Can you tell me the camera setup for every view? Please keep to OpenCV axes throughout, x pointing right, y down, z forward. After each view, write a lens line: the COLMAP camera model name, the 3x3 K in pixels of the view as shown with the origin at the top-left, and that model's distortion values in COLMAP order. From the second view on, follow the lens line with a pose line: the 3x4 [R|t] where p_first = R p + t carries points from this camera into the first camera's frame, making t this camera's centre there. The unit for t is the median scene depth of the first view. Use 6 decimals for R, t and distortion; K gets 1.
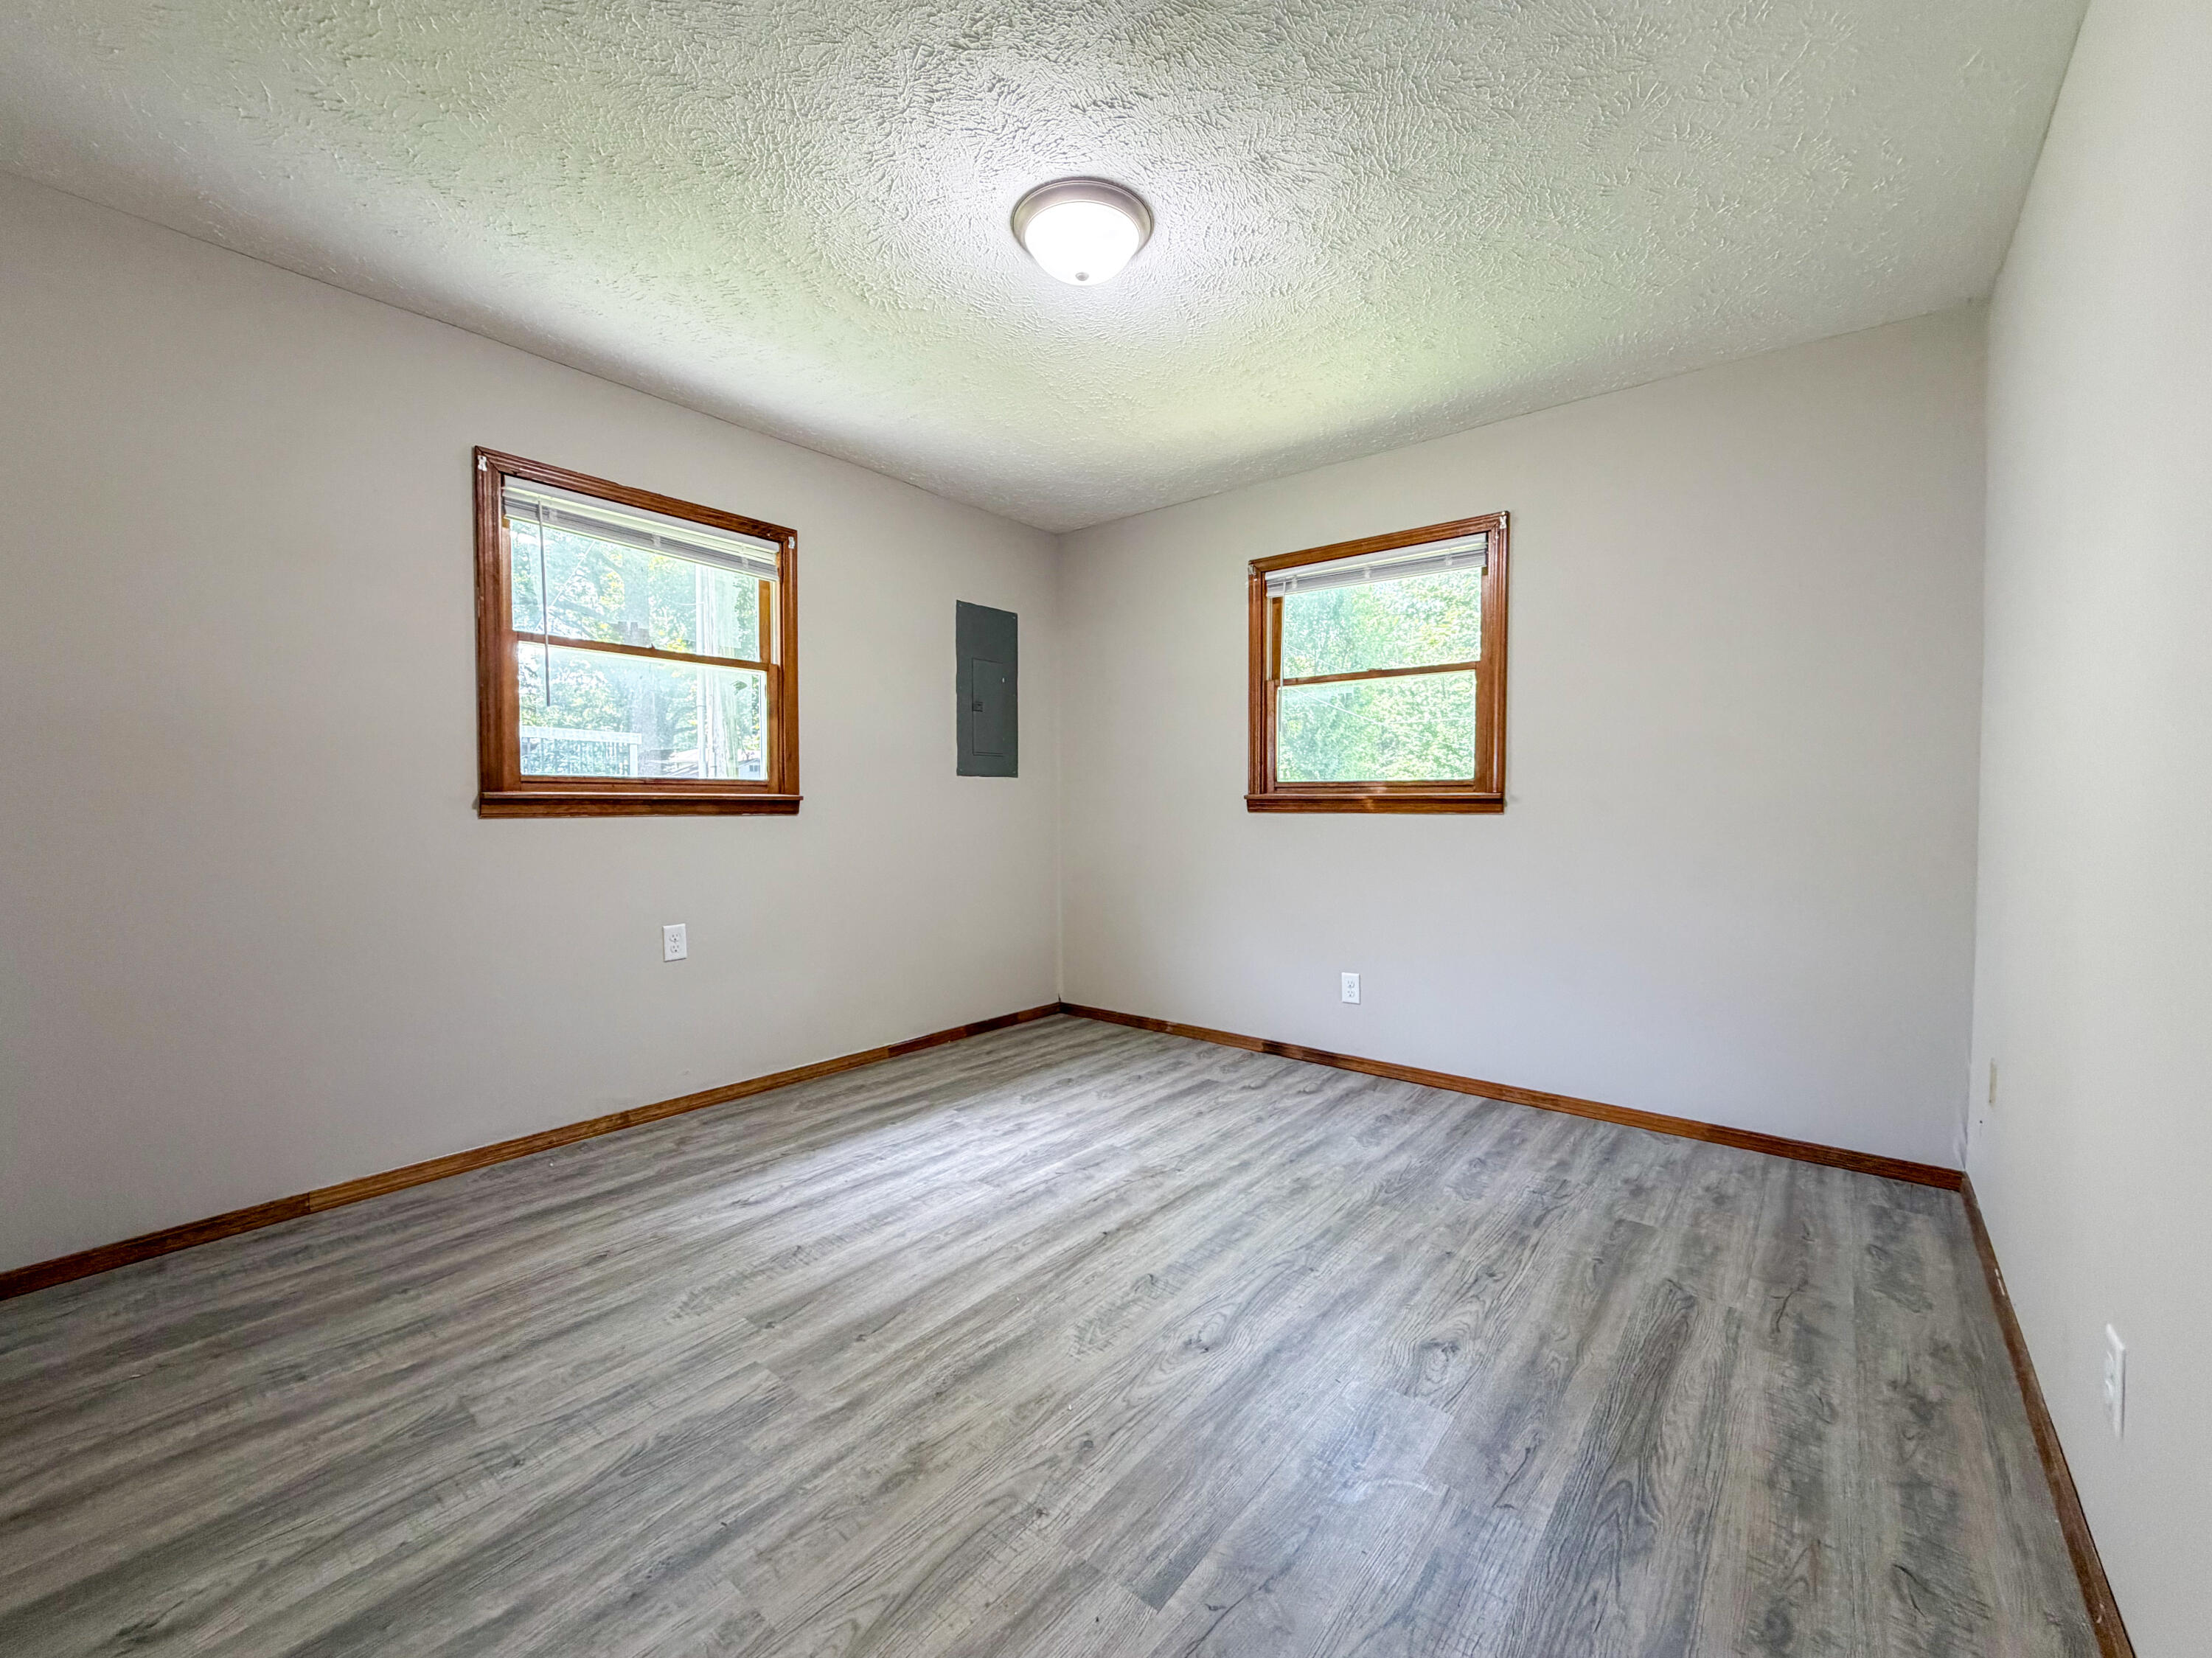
lens RADIAL K [[896.1, 0, 1099.3], [0, 896.1, 823.2], [0, 0, 1]] dist [0.000095, -0.001178]
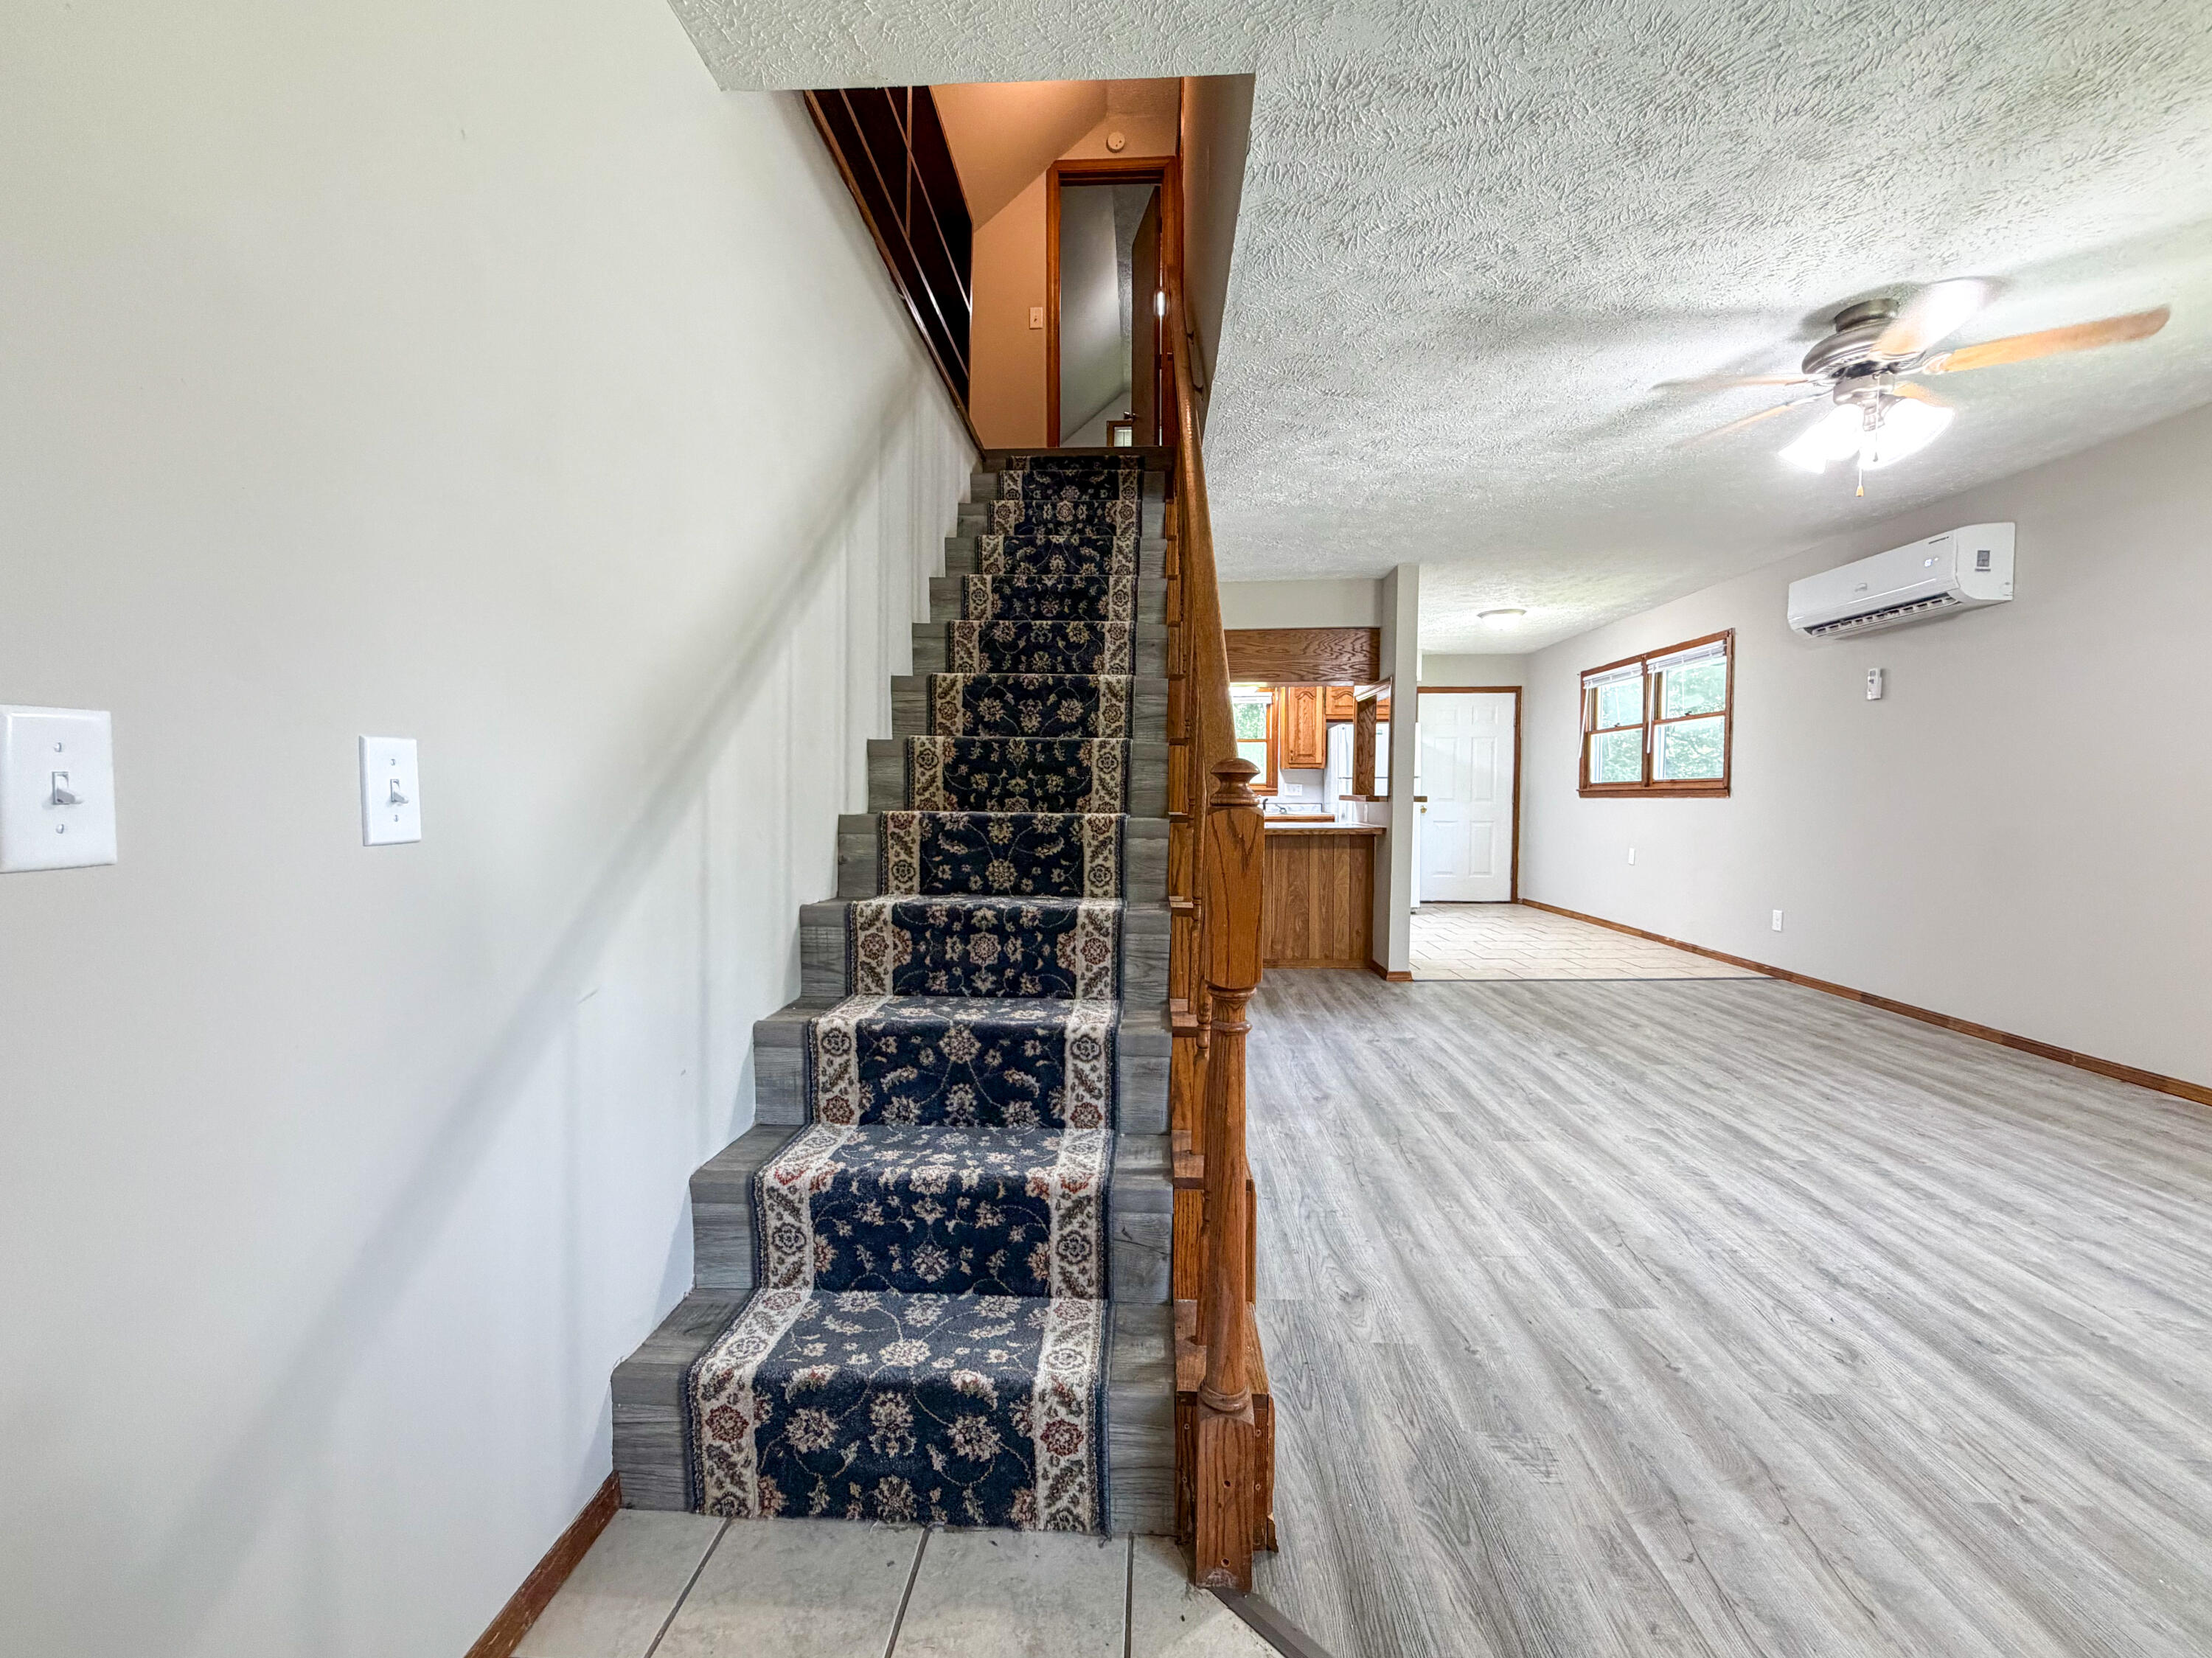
lens RADIAL K [[896.1, 0, 1102.1], [0, 896.1, 829.0], [0, 0, 1]] dist [0.000095, -0.001178]
pose [[0.603239, 0.029092, -0.797029, 0.629927], [-0.017982, 0.999577, 0.022875, 0.019086], [0.797357, 0.000533, 0.603507, -0.596988]]
